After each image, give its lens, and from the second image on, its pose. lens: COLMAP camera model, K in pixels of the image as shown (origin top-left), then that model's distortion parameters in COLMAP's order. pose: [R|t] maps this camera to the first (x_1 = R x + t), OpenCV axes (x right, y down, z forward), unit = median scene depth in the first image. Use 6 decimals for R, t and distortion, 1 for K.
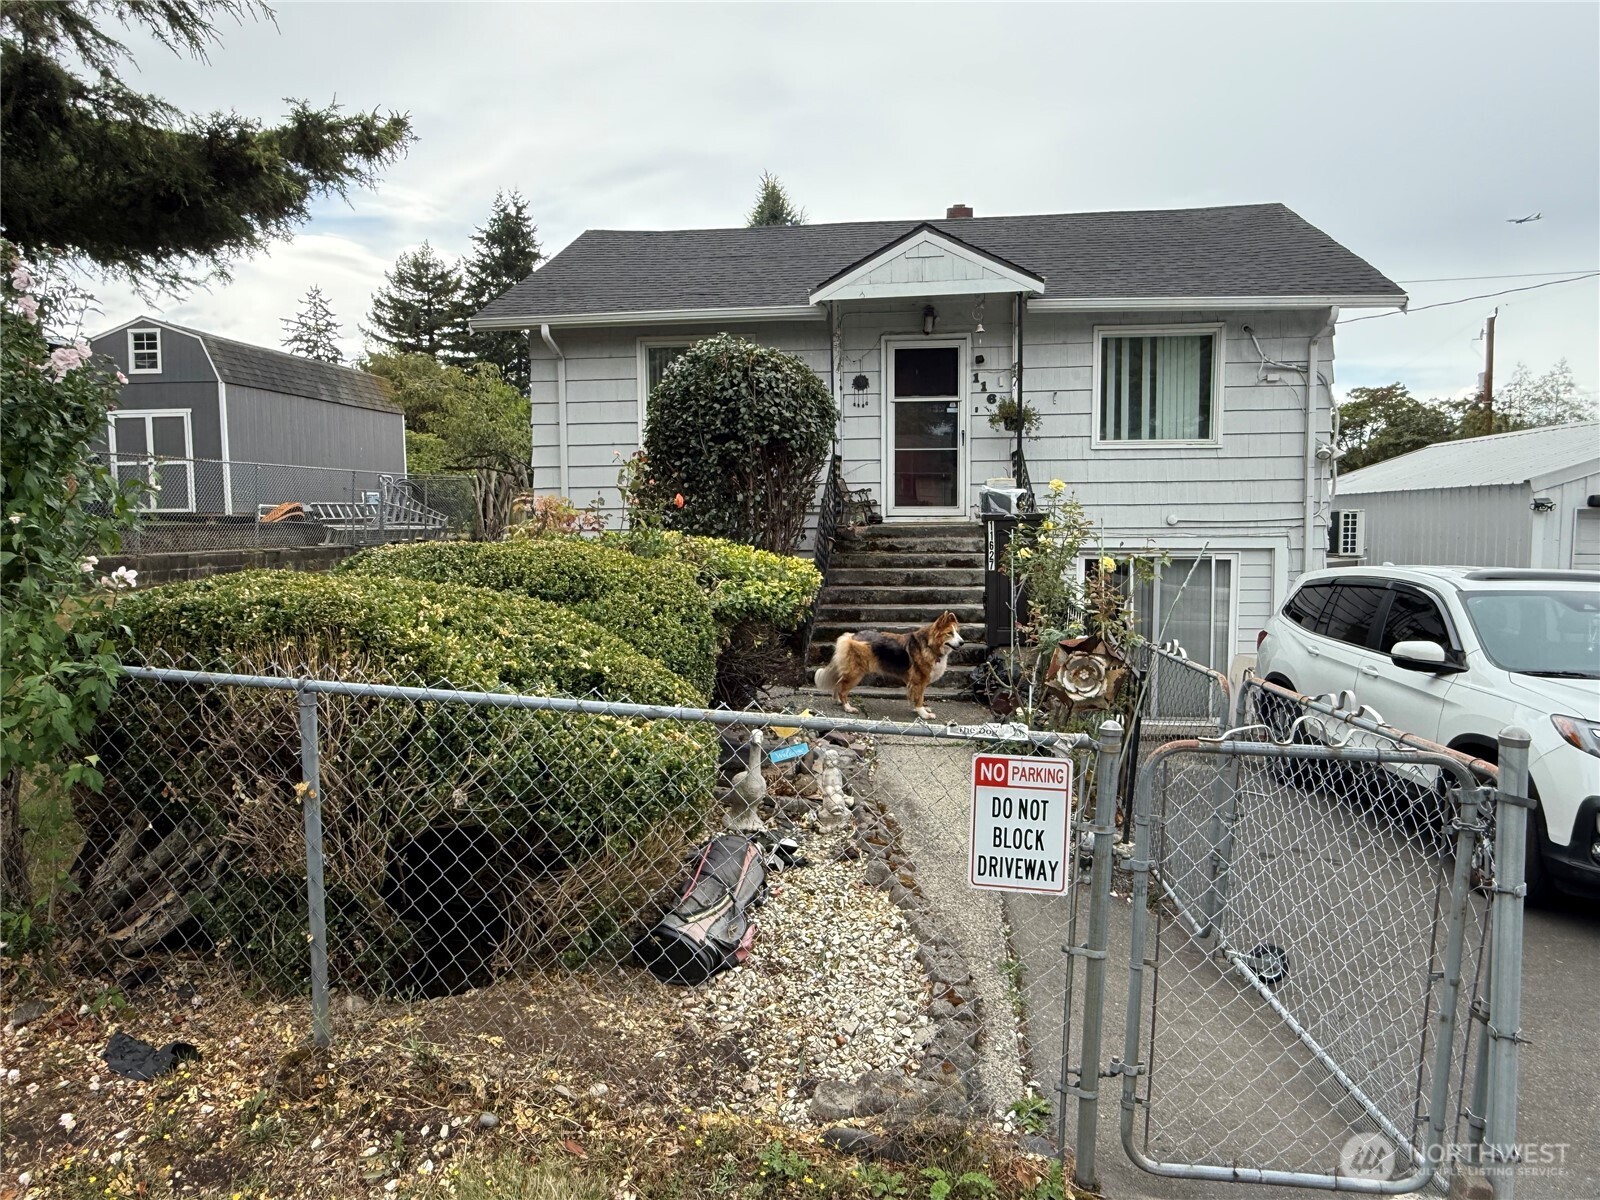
lens RADIAL K [[1034.8, 0, 801.5], [0, 1034.8, 604.0], [0, 0, 1]] dist [-0.006379, 0.002749]
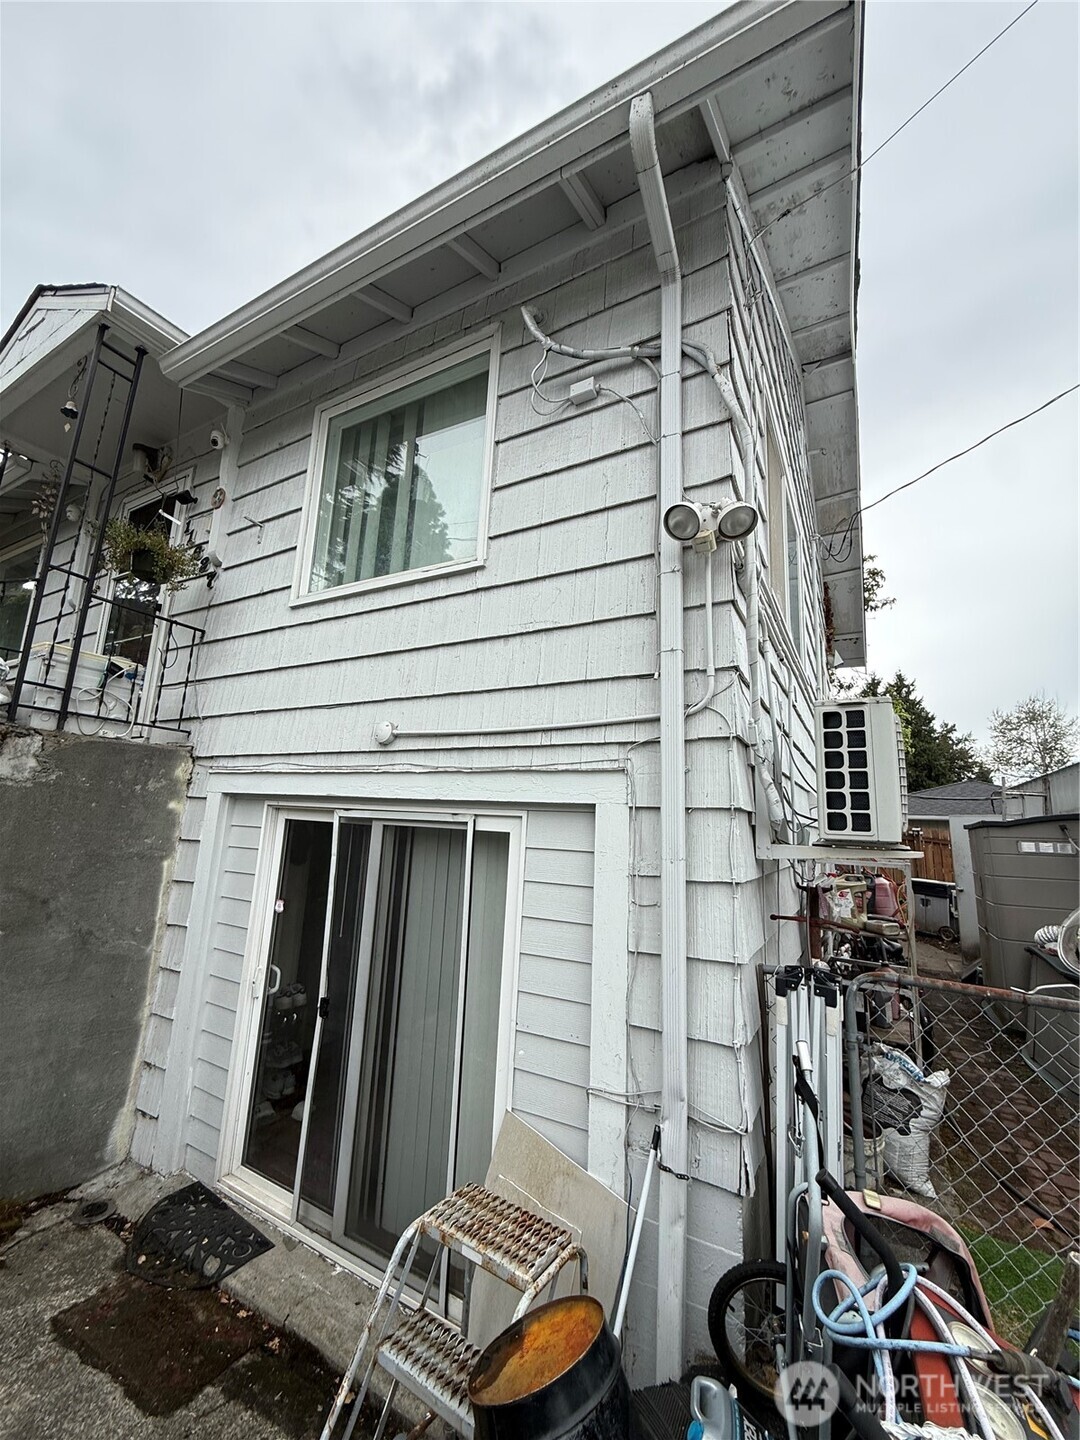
lens RADIAL K [[573.1, 0, 540.7], [0, 573.1, 715.3], [0, 0, 1]] dist [-0.004332, 0.000620]
pose [[0.929977, -0.024149, -0.366825, 0.513235], [-0.077540, 0.962505, -0.259945, -0.030119], [0.359348, 0.270186, 0.893235, 0.804288]]
